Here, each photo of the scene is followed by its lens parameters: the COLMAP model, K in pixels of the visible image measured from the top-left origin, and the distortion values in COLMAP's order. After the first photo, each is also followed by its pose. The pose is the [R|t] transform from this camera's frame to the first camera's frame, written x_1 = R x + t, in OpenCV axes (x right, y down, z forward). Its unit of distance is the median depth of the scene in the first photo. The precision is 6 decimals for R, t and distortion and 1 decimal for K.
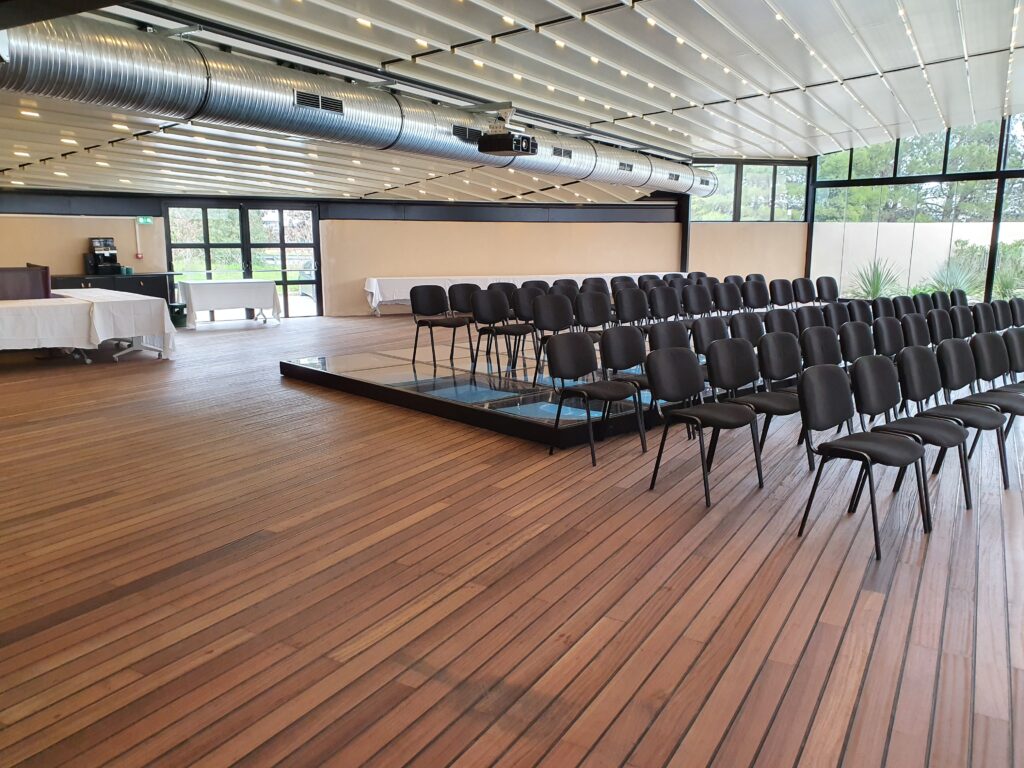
lens RADIAL K [[792.3, 0, 513.2], [0, 792.3, 384.6], [0, 0, 1]] dist [0.044676, -0.019717]
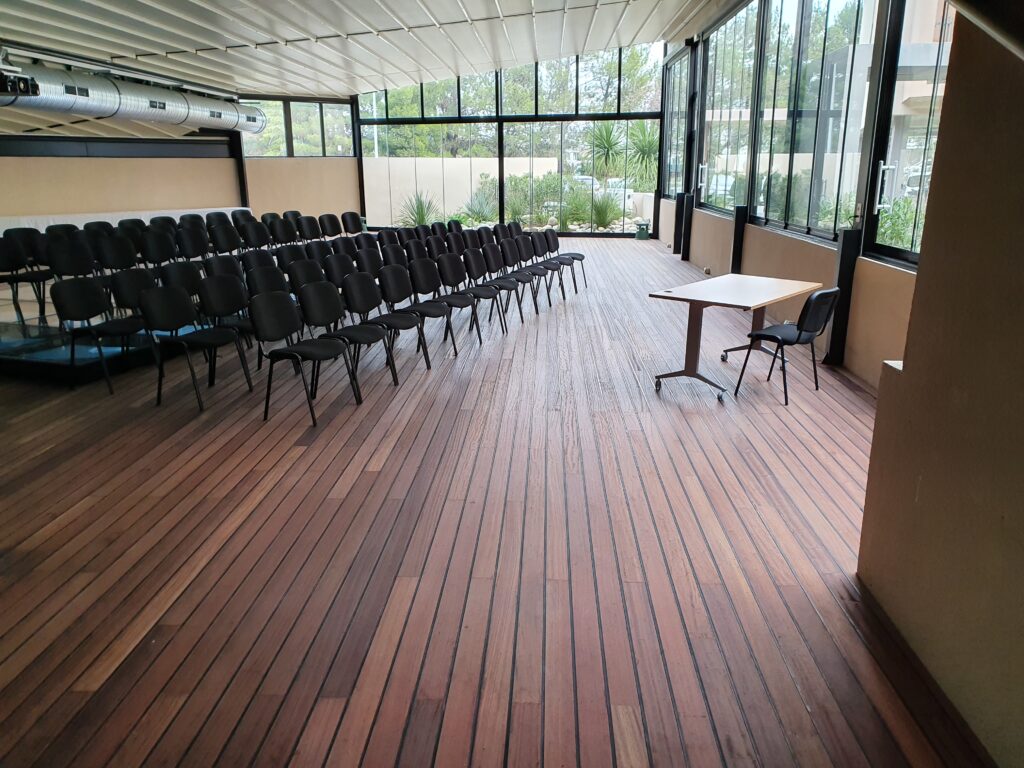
lens RADIAL K [[792.3, 0, 507.8], [0, 792.3, 384.3], [0, 0, 1]] dist [0.044676, -0.019717]
pose [[0.887646, -0.132215, 0.441140, 0.043080], [0.092793, 0.989604, 0.109883, 0.005543], [-0.451082, -0.056602, 0.890686, -0.127262]]
